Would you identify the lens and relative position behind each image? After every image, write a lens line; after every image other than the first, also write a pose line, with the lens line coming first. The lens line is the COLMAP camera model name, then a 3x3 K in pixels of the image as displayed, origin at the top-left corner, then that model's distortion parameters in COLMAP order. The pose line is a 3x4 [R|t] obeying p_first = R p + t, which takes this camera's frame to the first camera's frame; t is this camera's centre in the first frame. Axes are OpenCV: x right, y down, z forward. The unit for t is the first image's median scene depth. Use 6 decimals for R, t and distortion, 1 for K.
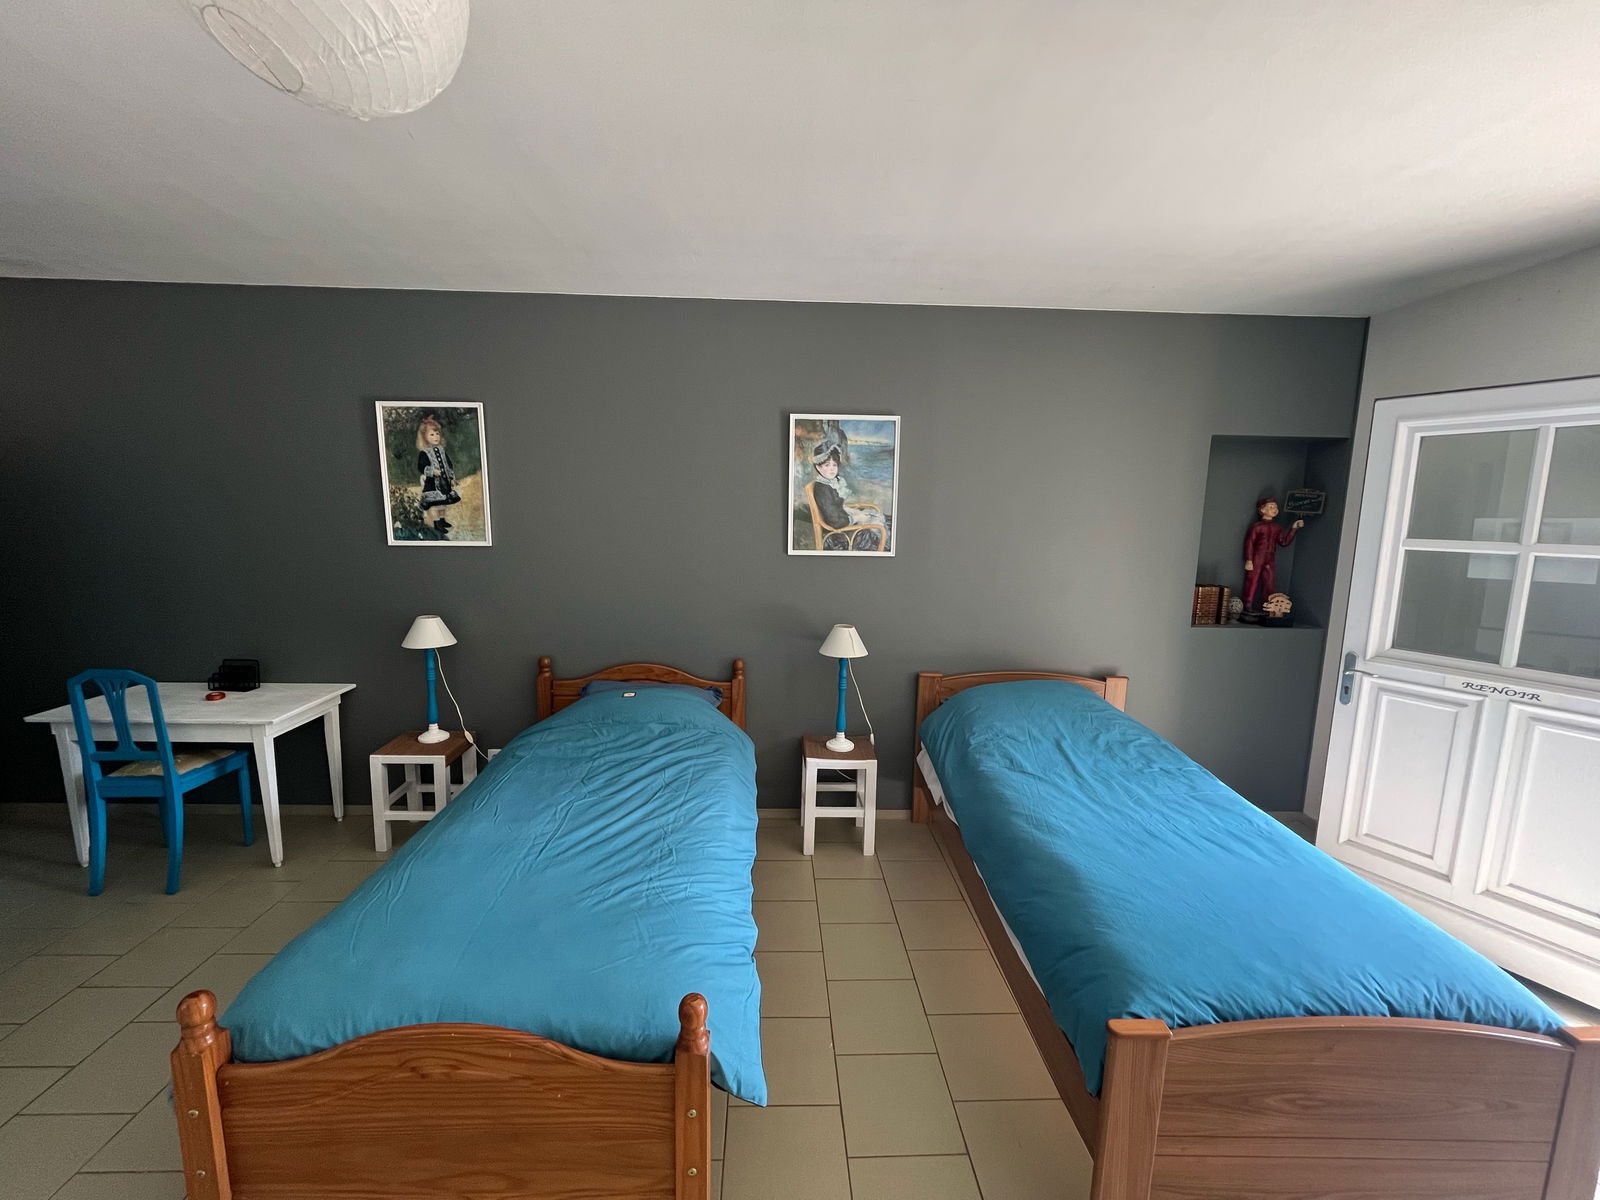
lens RADIAL K [[653.6, 0, 799.9], [0, 653.6, 595.2], [0, 0, 1]] dist [0.003715, -0.000006]
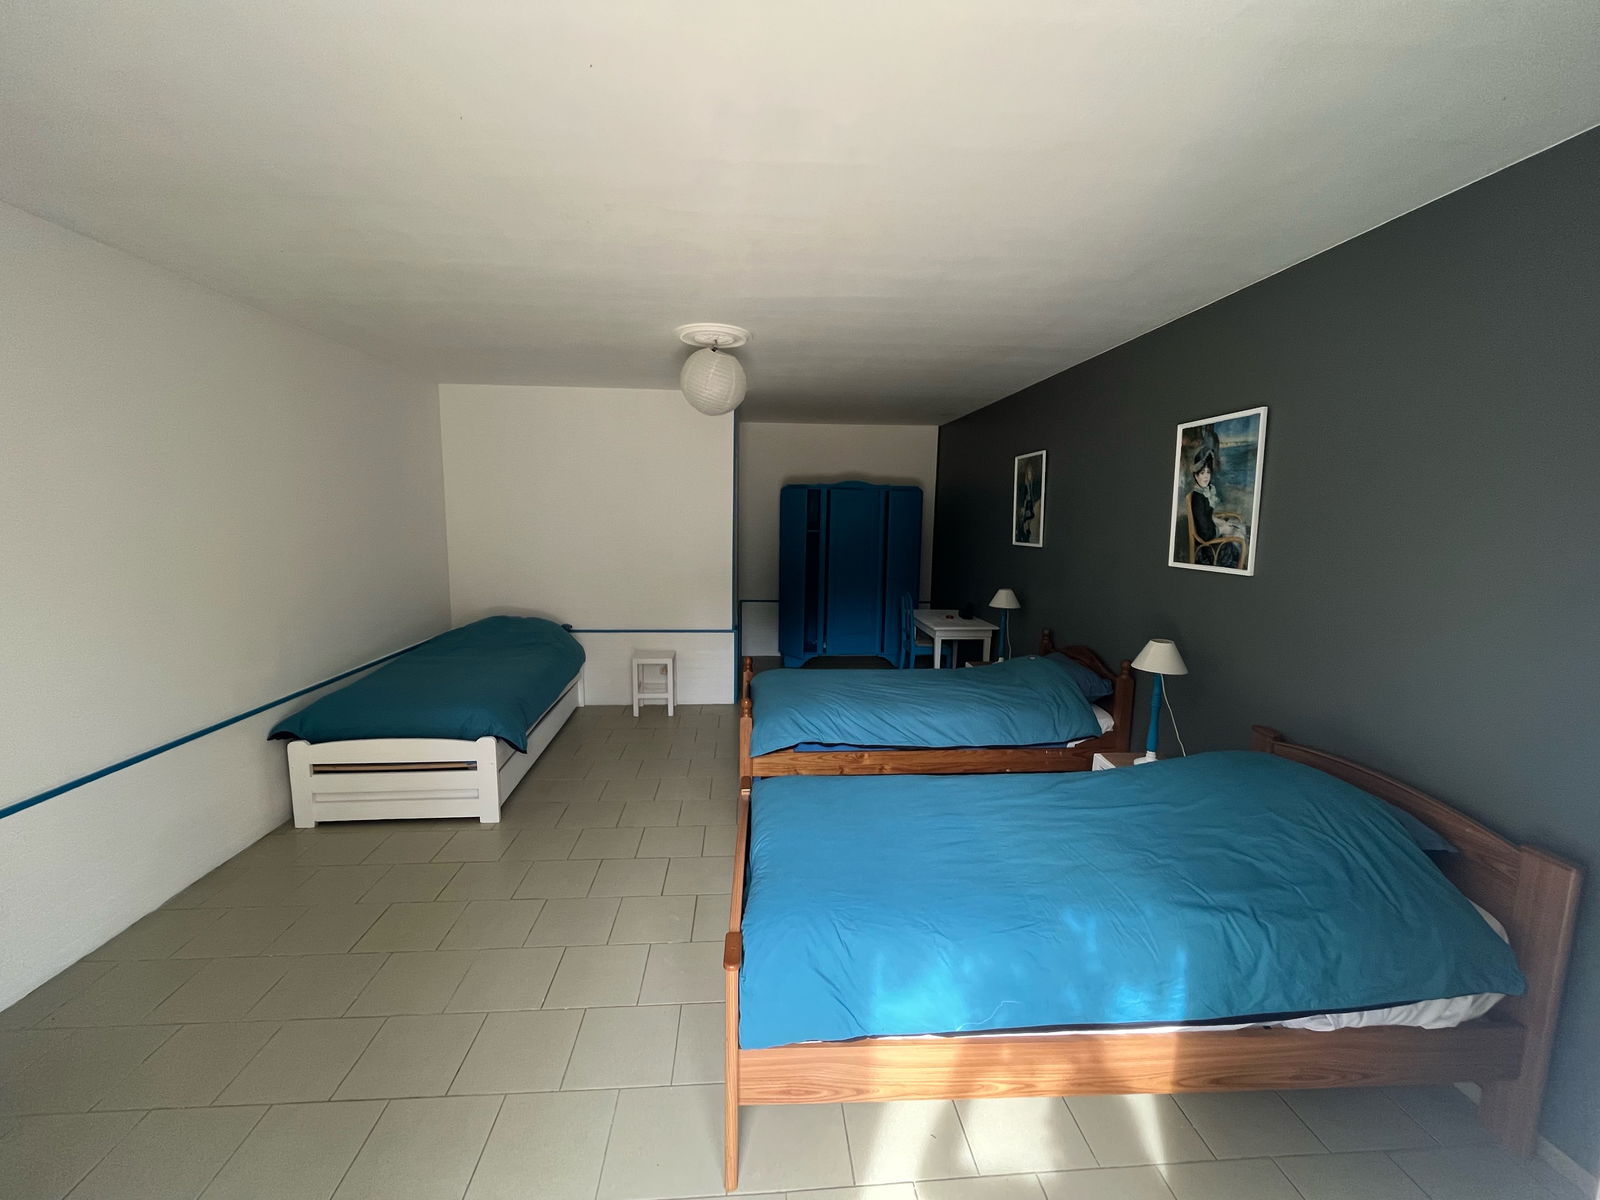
lens RADIAL K [[653.6, 0, 798.0], [0, 653.6, 601.0], [0, 0, 1]] dist [0.003715, -0.000006]
pose [[0.031004, 0.113746, -0.993026, 0.975173], [-0.137550, 0.984537, 0.108479, -0.040156], [0.990009, 0.133227, 0.046170, 0.406182]]
